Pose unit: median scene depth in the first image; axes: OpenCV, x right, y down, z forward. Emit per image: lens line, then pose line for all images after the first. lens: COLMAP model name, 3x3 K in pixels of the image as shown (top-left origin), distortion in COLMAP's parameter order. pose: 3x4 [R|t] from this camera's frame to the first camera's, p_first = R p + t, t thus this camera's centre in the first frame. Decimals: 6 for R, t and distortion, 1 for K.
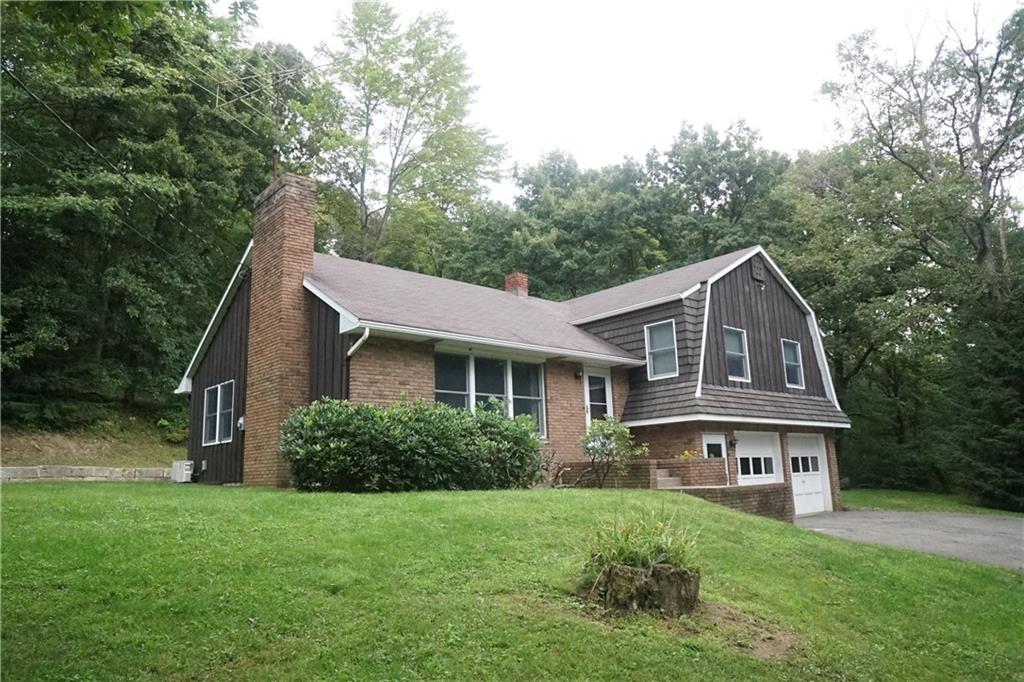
lens RADIAL K [[688.9, 0, 498.1], [0, 688.9, 346.6], [0, 0, 1]] dist [-0.065406, 0.086723]
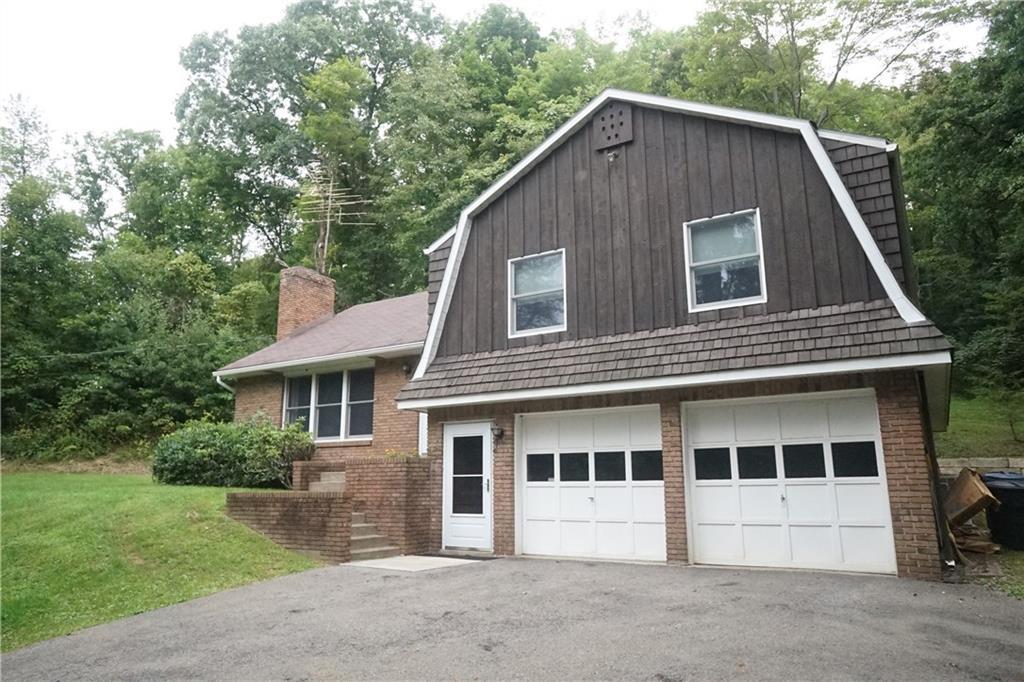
lens RADIAL K [[688.9, 0, 498.1], [0, 688.9, 346.6], [0, 0, 1]] dist [-0.065406, 0.086723]
pose [[0.284228, -0.166856, -0.944126, 0.935165], [0.174608, 0.977280, -0.120150, 0.130502], [0.942723, -0.130702, 0.306905, 0.753061]]
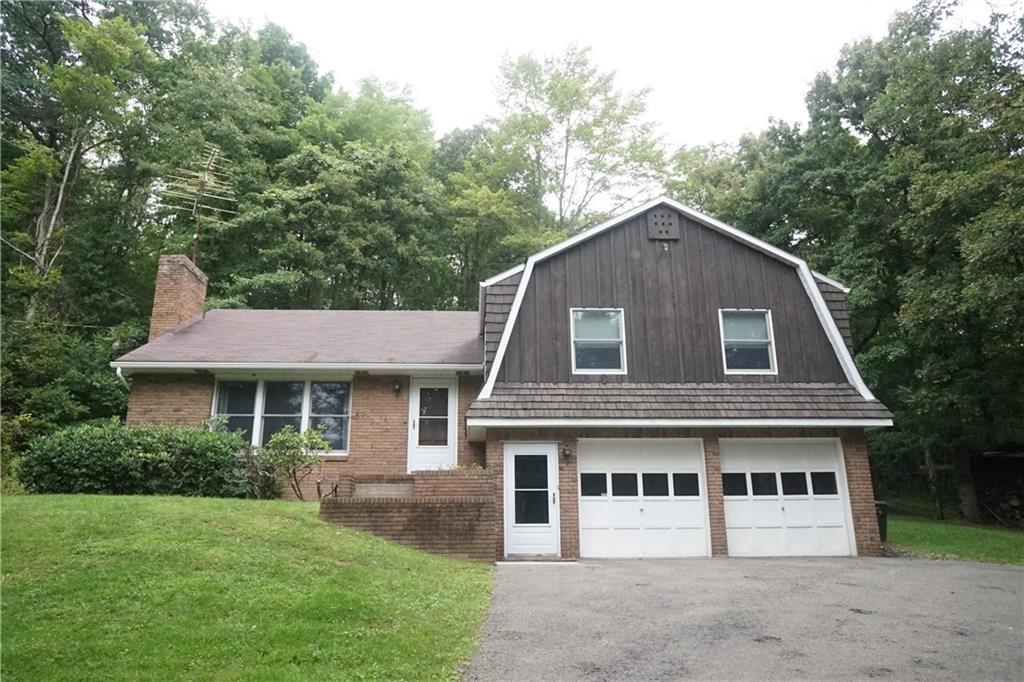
lens RADIAL K [[688.9, 0, 498.1], [0, 688.9, 346.6], [0, 0, 1]] dist [-0.065406, 0.086723]
pose [[0.776773, -0.146146, -0.612588, 0.735479], [0.098705, 0.988932, -0.110772, 0.093200], [0.621997, 0.025579, 0.782601, 0.309117]]
